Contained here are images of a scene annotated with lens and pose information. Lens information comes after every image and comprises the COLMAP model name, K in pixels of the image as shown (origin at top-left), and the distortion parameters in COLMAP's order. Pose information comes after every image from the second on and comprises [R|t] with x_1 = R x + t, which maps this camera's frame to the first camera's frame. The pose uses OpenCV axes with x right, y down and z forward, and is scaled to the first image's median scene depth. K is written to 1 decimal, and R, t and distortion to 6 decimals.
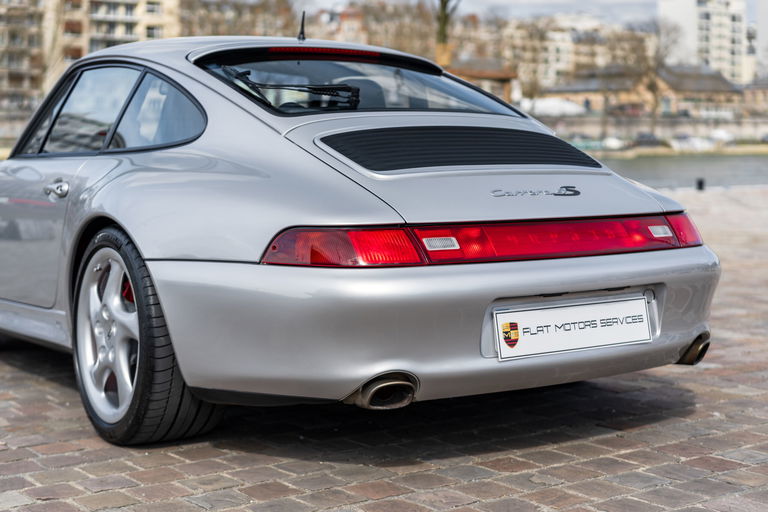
lens RADIAL K [[1290.3, 0, 436.4], [0, 1290.3, 256.7], [0, 0, 1]] dist [0.004385, 0.077360]
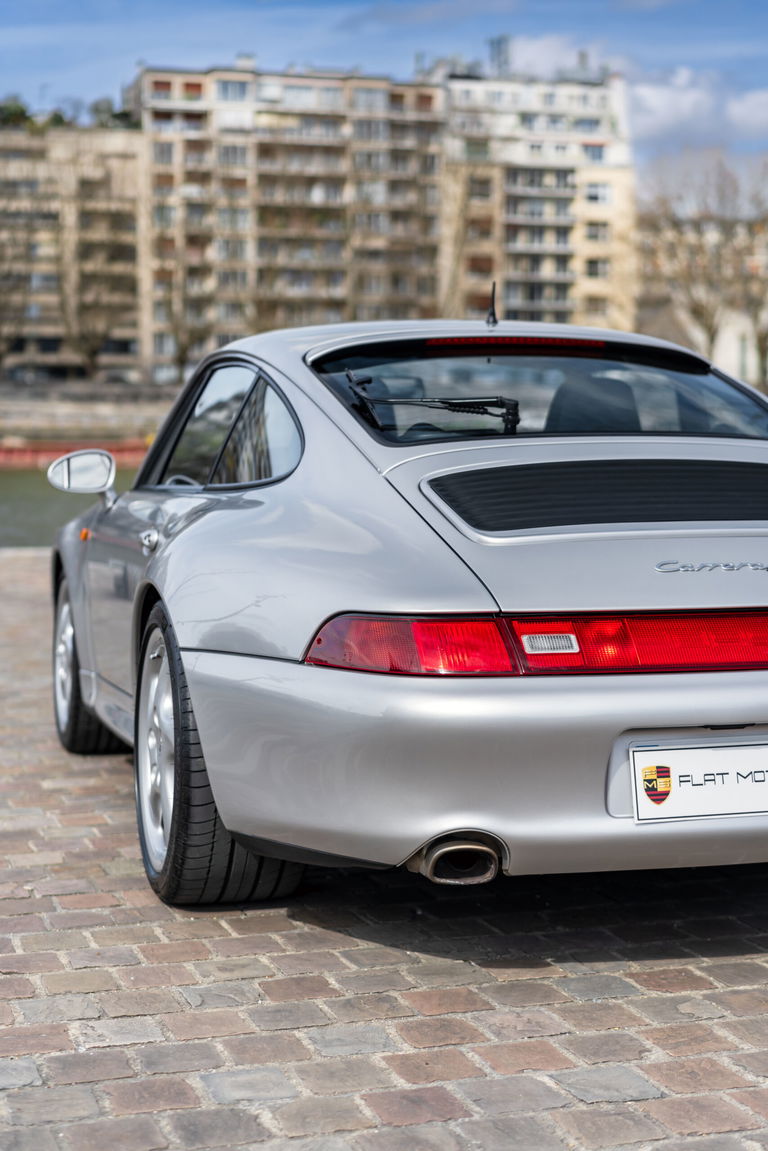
lens RADIAL K [[1978.0, 0, 384.0], [0, 1978.0, 575.5], [0, 0, 1]] dist [-0.008011, -0.093613]
pose [[0.944942, 0.022314, -0.326477, 0.239575], [-0.026929, 0.999591, -0.009622, -0.031070], [0.326129, 0.017884, 0.945156, -0.003255]]
